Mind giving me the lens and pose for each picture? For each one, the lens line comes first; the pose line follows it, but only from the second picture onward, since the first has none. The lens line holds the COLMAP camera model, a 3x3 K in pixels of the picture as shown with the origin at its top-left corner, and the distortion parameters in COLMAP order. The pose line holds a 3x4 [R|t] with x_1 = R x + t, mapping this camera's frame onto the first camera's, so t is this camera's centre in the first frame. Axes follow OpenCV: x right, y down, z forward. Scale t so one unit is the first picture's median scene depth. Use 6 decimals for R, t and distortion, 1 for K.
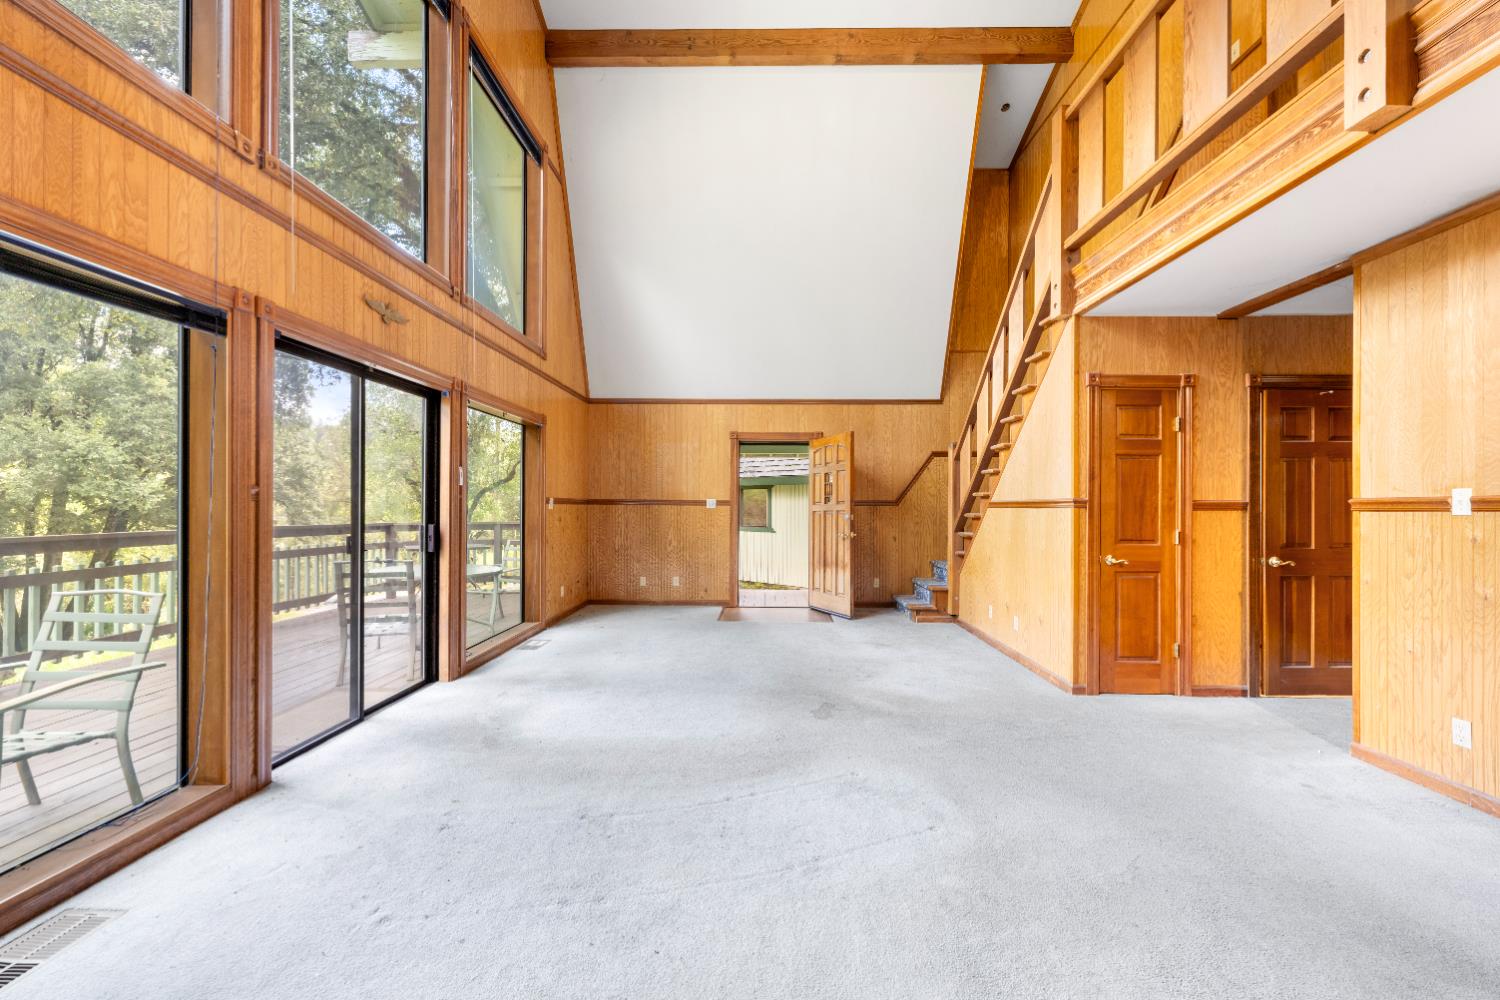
lens RADIAL K [[609.8, 0, 744.4], [0, 609.8, 504.3], [0, 0, 1]] dist [-0.004607, 0.001350]
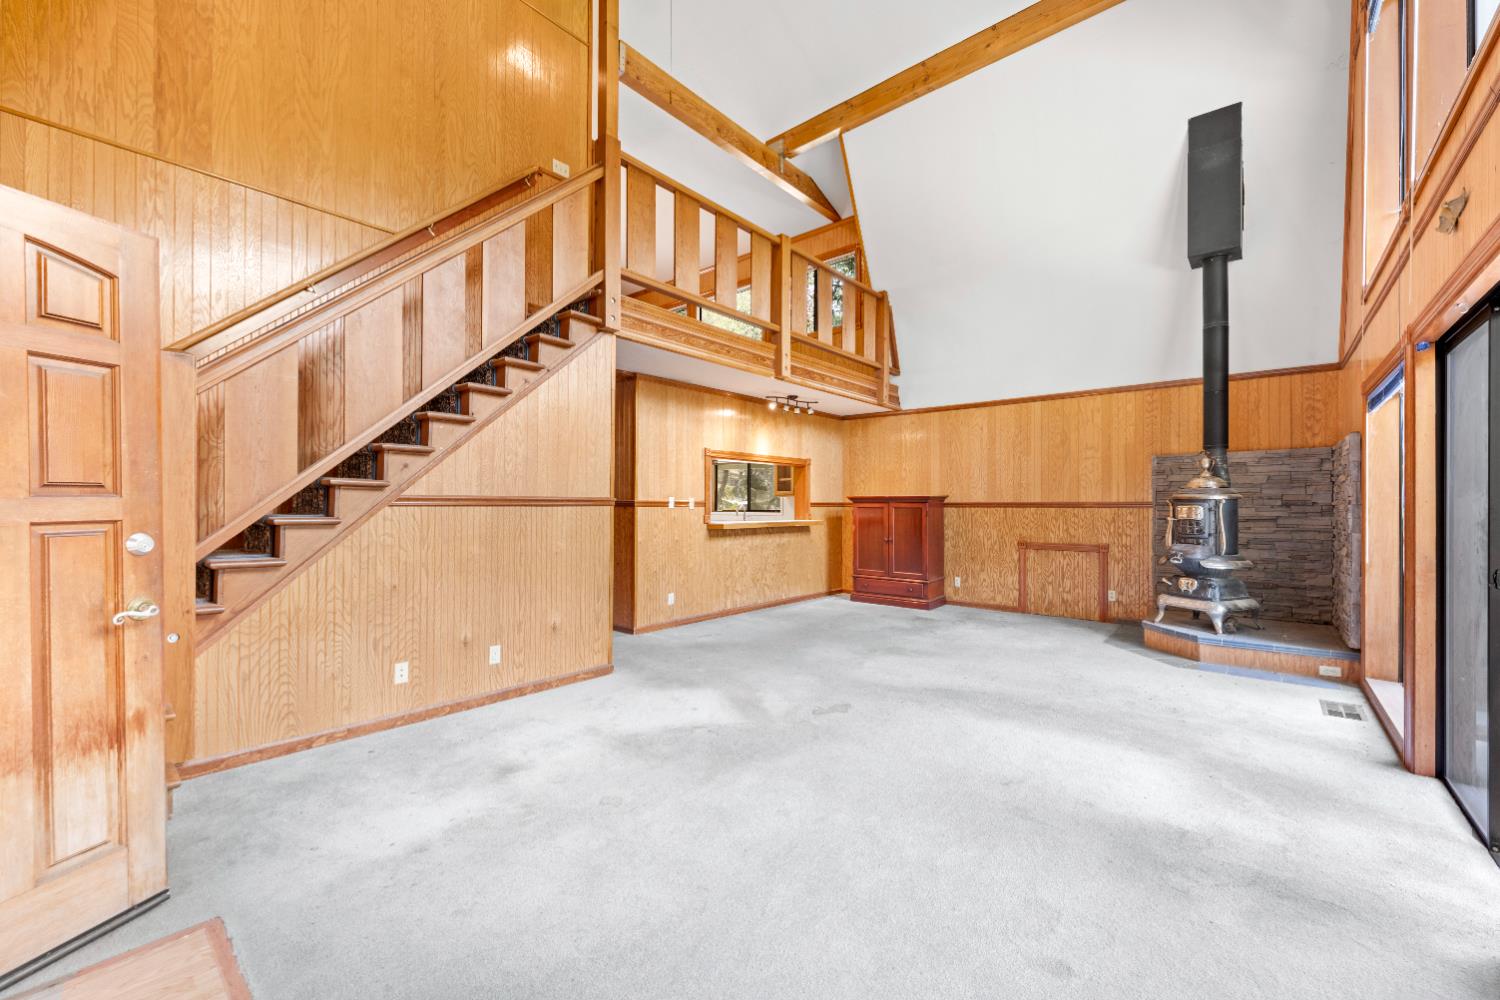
lens RADIAL K [[609.8, 0, 743.5], [0, 609.8, 504.5], [0, 0, 1]] dist [-0.004607, 0.001350]
pose [[-0.778897, -0.008297, 0.627097, -0.399690], [-0.010665, 0.999943, -0.000017, -0.000243], [-0.627061, -0.006701, -0.778941, 1.950983]]
